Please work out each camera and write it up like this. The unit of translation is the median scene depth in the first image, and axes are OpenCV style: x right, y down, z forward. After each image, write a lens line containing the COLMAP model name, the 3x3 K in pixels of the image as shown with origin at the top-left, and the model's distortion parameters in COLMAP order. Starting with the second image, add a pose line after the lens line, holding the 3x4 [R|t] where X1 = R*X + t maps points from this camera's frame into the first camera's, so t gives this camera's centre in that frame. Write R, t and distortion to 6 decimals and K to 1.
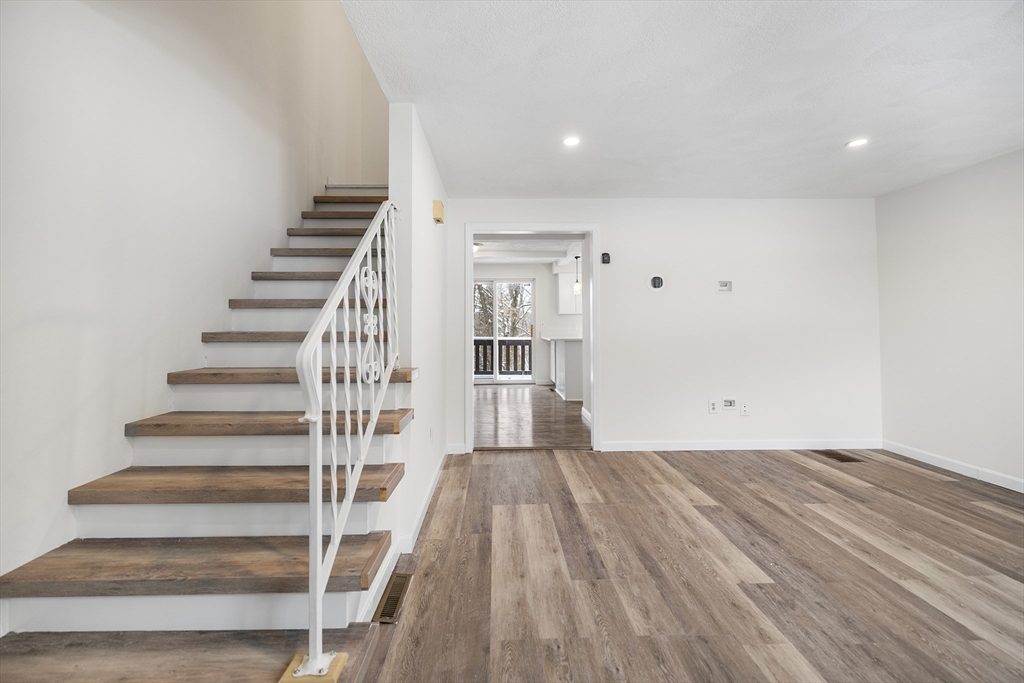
lens RADIAL K [[432.1, 0, 507.3], [0, 432.1, 317.2], [0, 0, 1]] dist [0.003196, -0.001481]
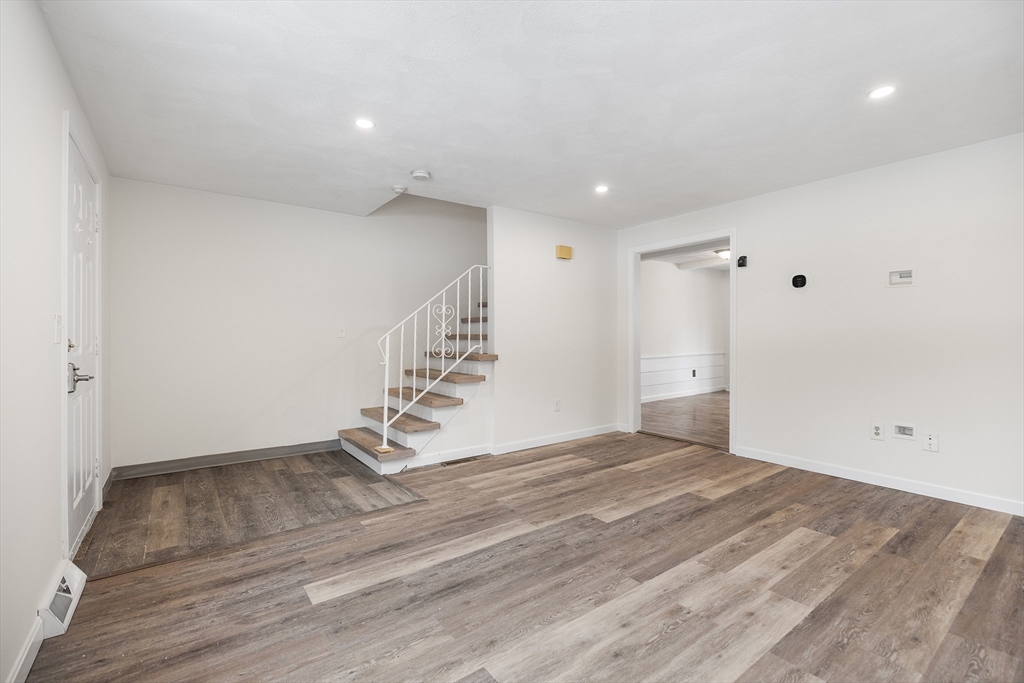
lens RADIAL K [[458.9, 0, 536.5], [0, 458.9, 334.3], [0, 0, 1]] dist [-0.004222, -0.000496]
pose [[0.601881, 0.004491, -0.798574, 1.245486], [0.019113, 0.999617, 0.020027, -0.000898], [0.798357, -0.027317, 0.601564, -0.008430]]
